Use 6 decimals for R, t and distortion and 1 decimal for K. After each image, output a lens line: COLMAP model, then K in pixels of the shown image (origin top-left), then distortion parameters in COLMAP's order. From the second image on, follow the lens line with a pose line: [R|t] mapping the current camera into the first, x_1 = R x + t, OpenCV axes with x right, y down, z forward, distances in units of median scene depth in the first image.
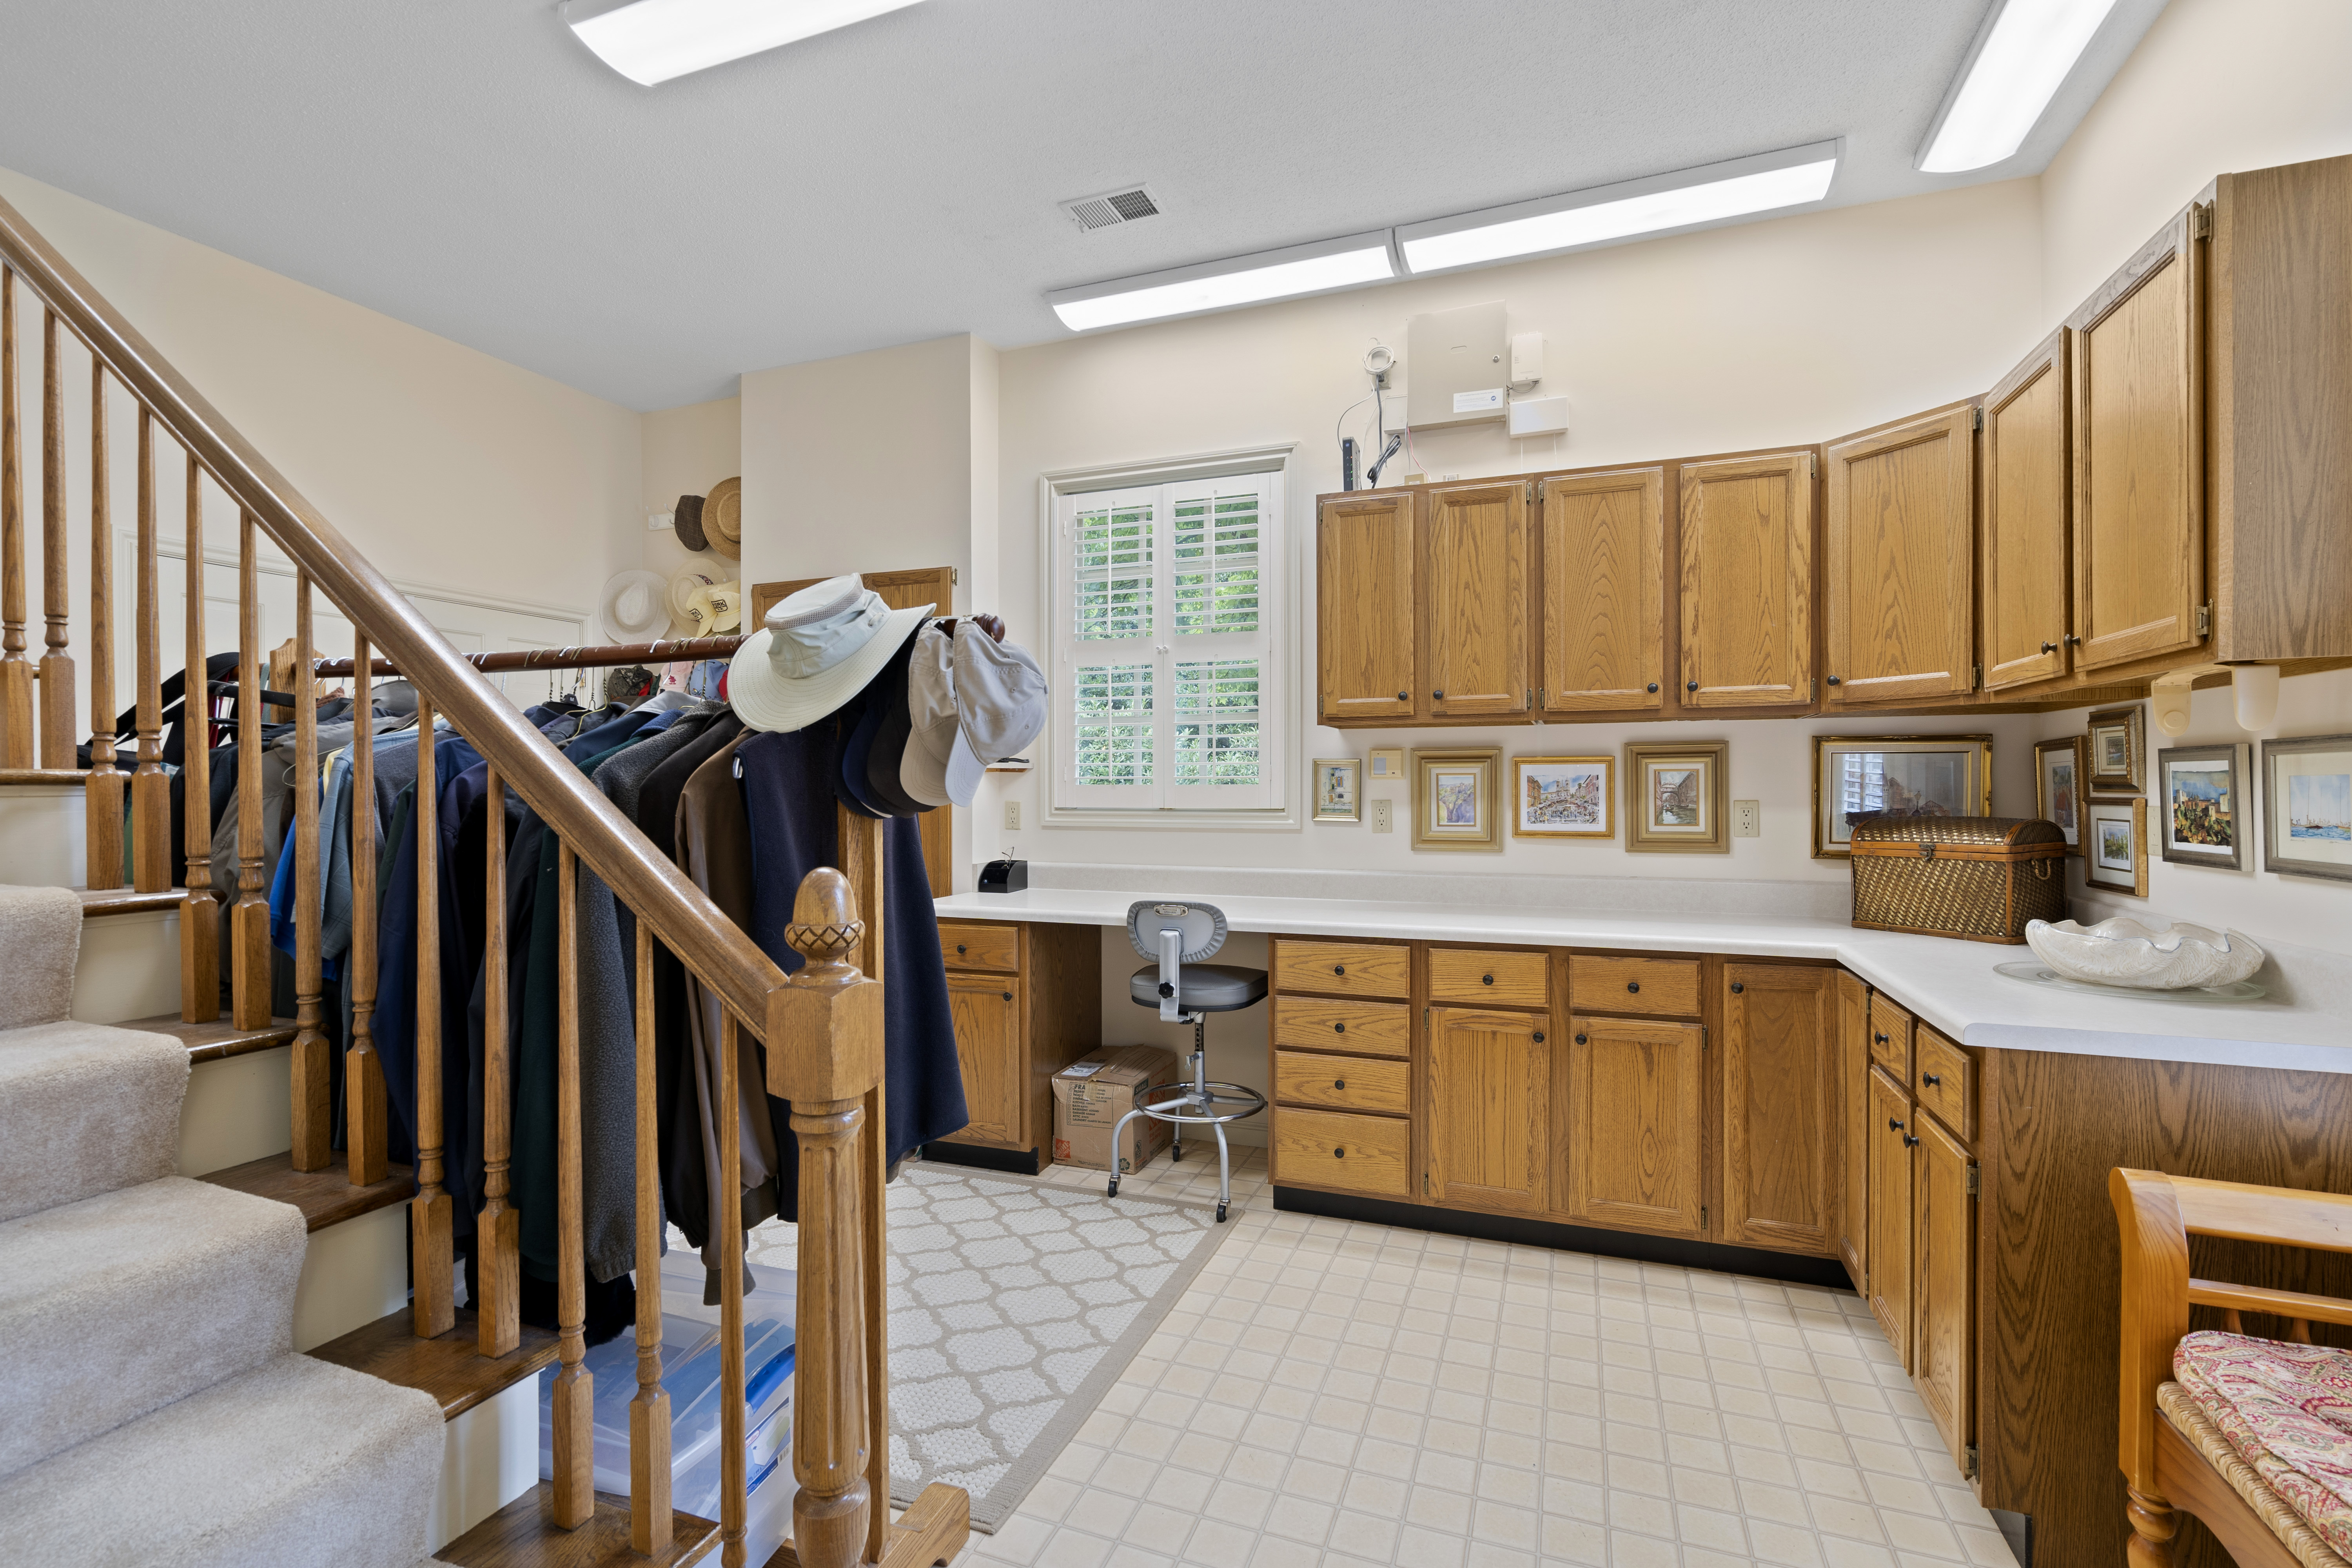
lens RADIAL K [[1075.6, 0, 1178.0], [0, 1075.6, 789.5], [0, 0, 1]] dist [-0.000635, 0.001200]
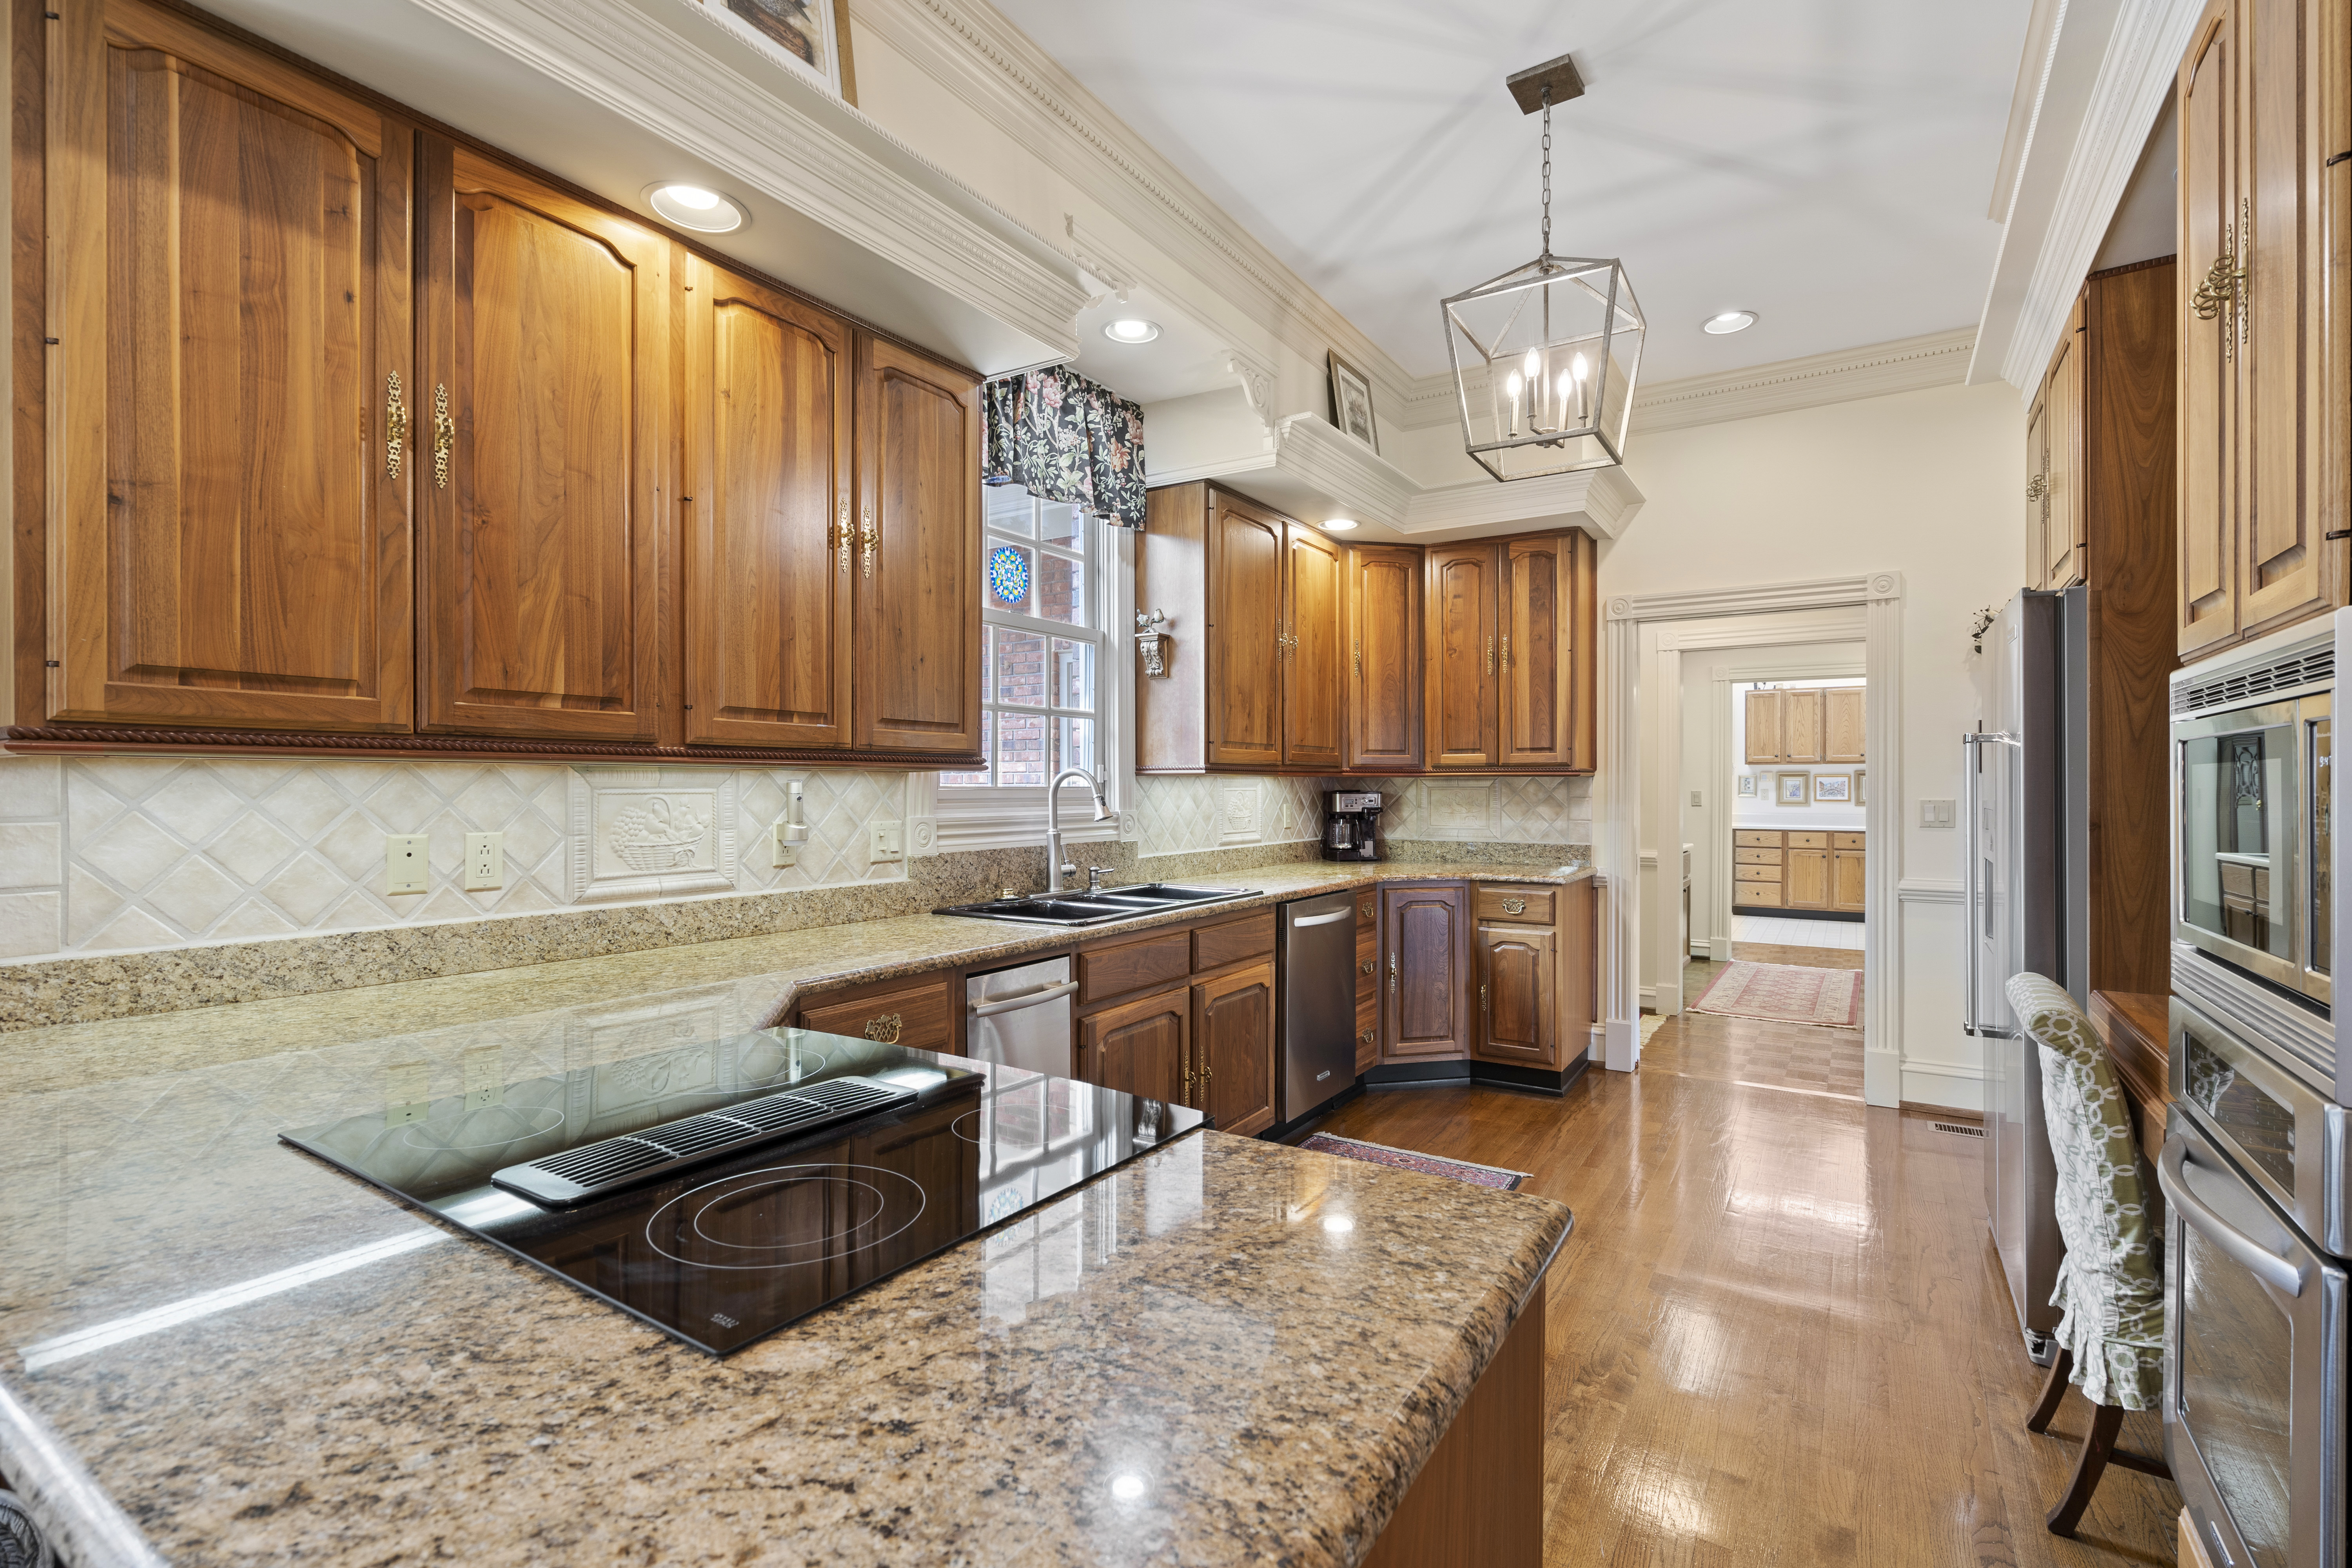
lens RADIAL K [[1075.6, 0, 1181.5], [0, 1075.6, 789.0], [0, 0, 1]] dist [-0.000635, 0.001200]
pose [[0.979813, 0.004163, -0.199871, -0.908071], [-0.003678, 0.999989, 0.002800, 0.008468], [0.199881, -0.002009, 0.979818, -2.548098]]
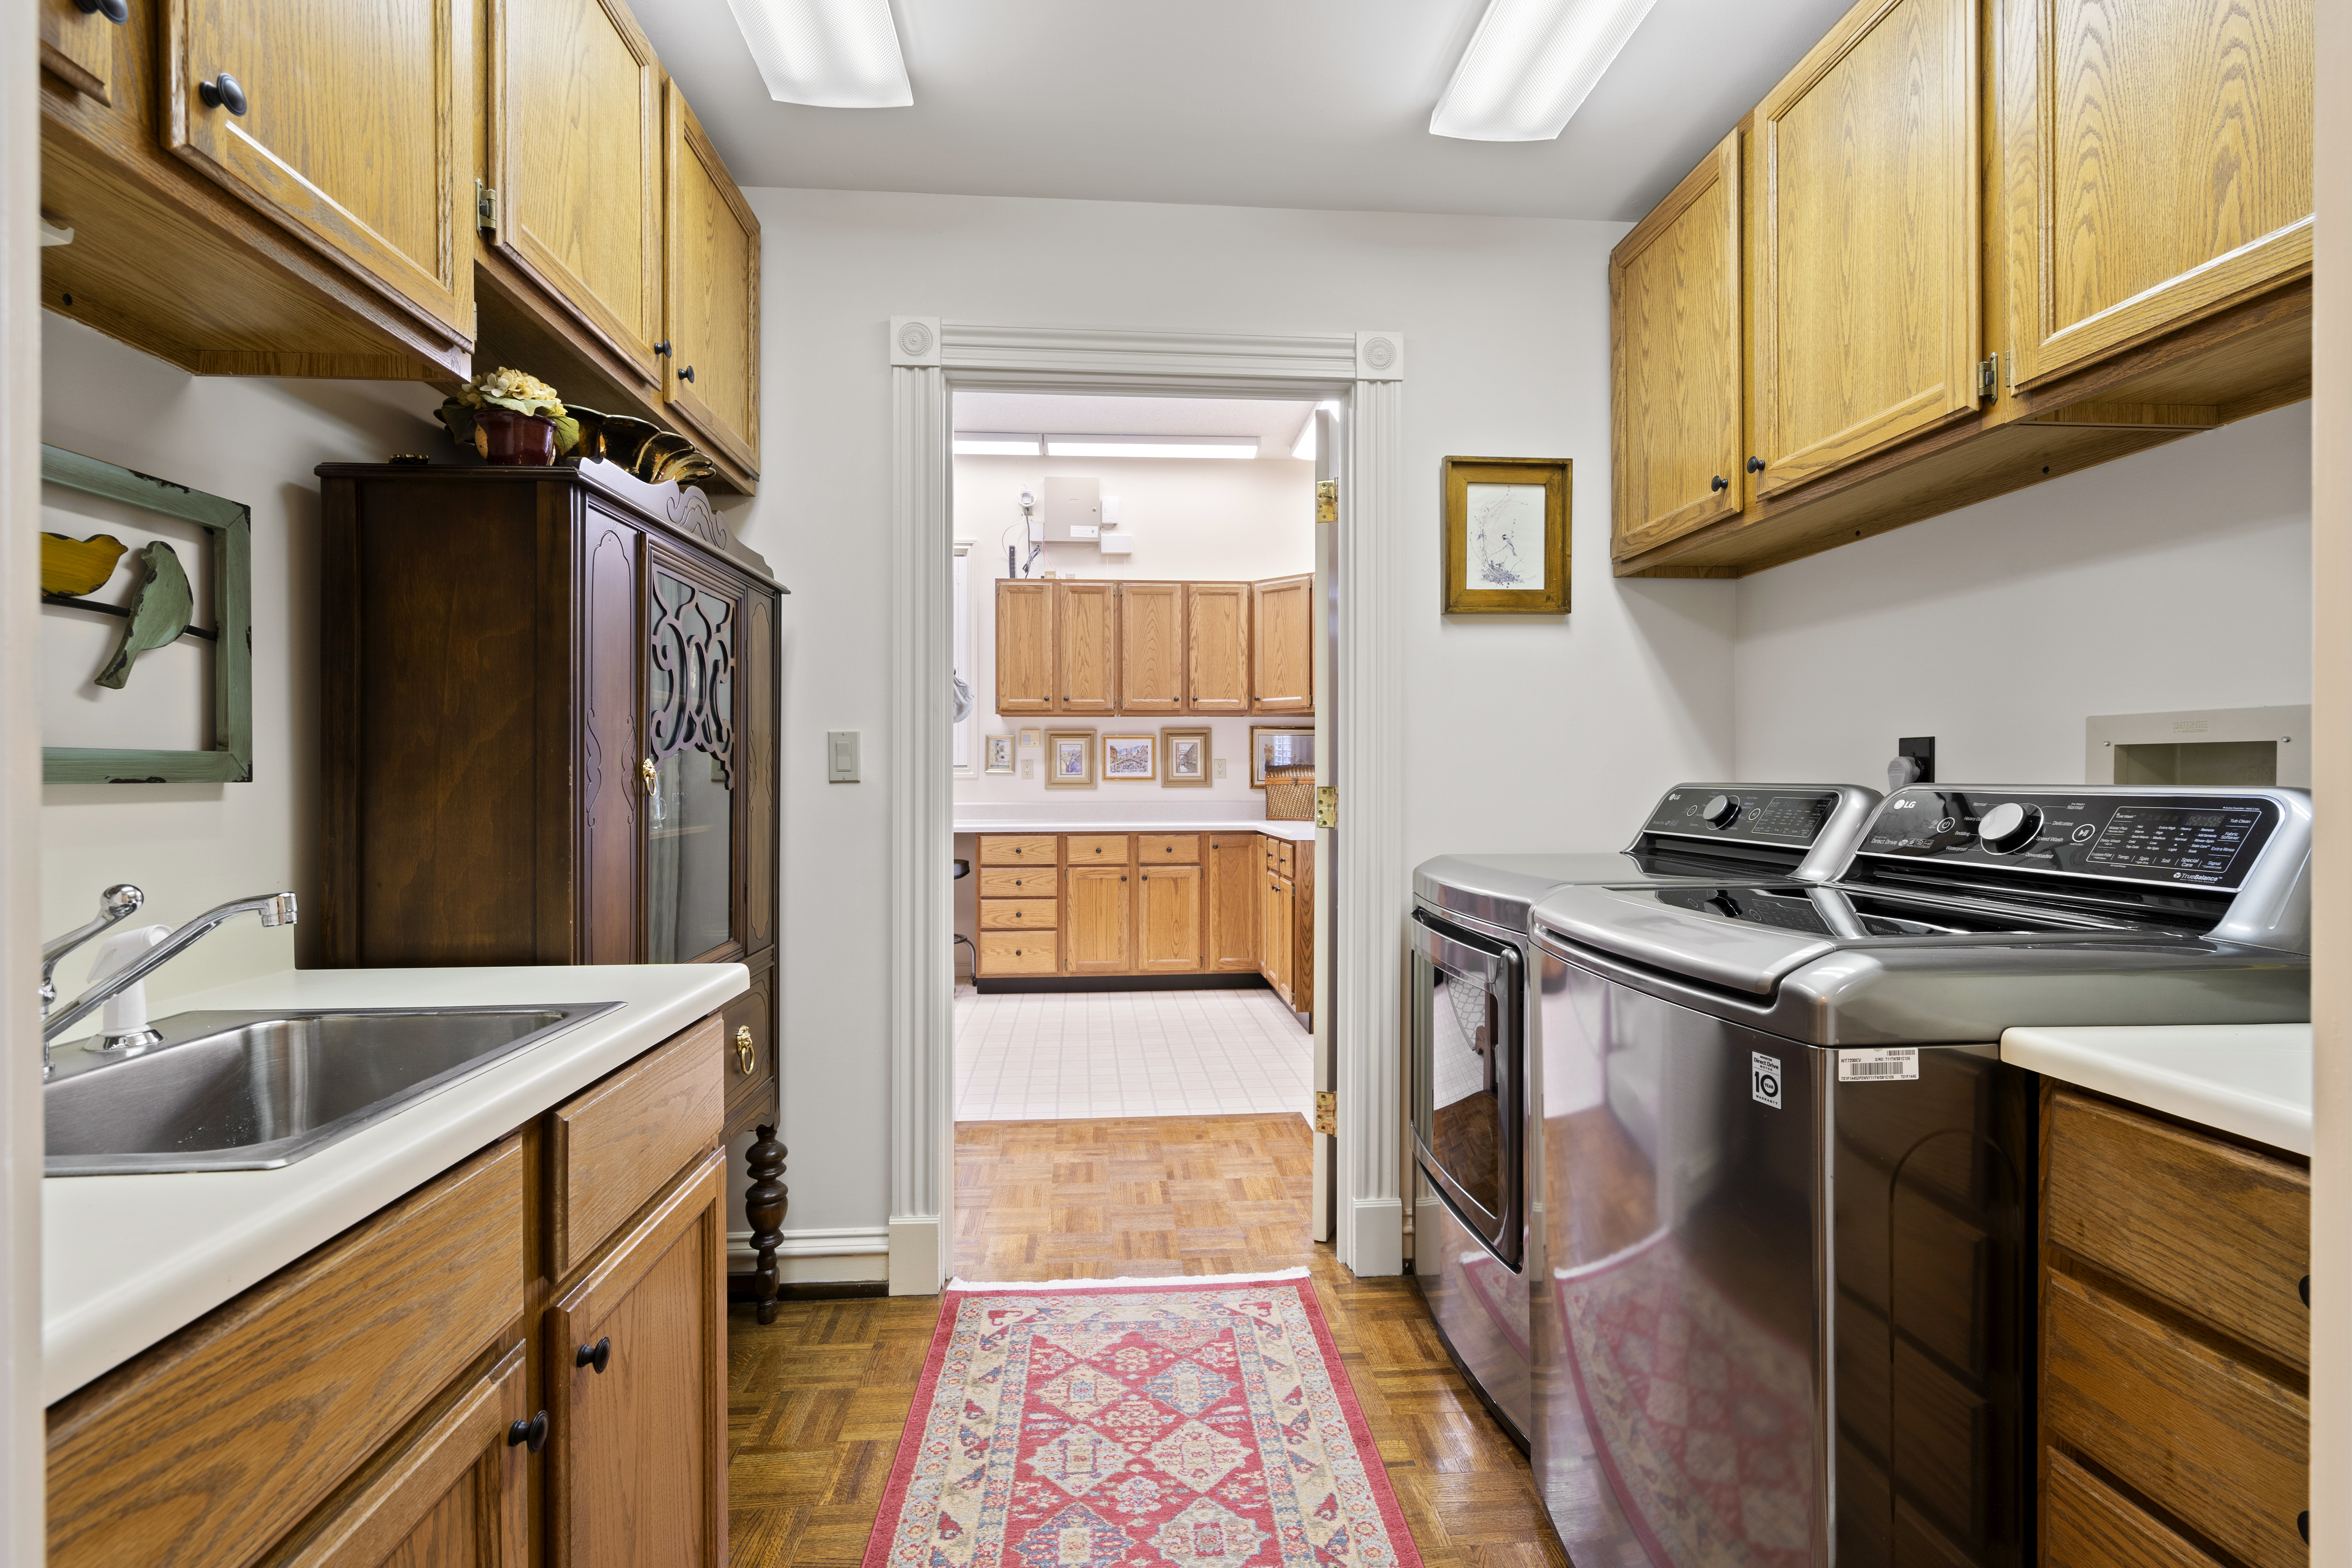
lens RADIAL K [[1075.6, 0, 1176.2], [0, 1075.6, 780.2], [0, 0, 1]] dist [-0.000635, 0.001200]
pose [[0.904784, -0.001462, 0.425868, -0.361678], [0.001456, 0.999999, 0.000340, 0.047680], [-0.425868, 0.000313, 0.904785, -0.707988]]
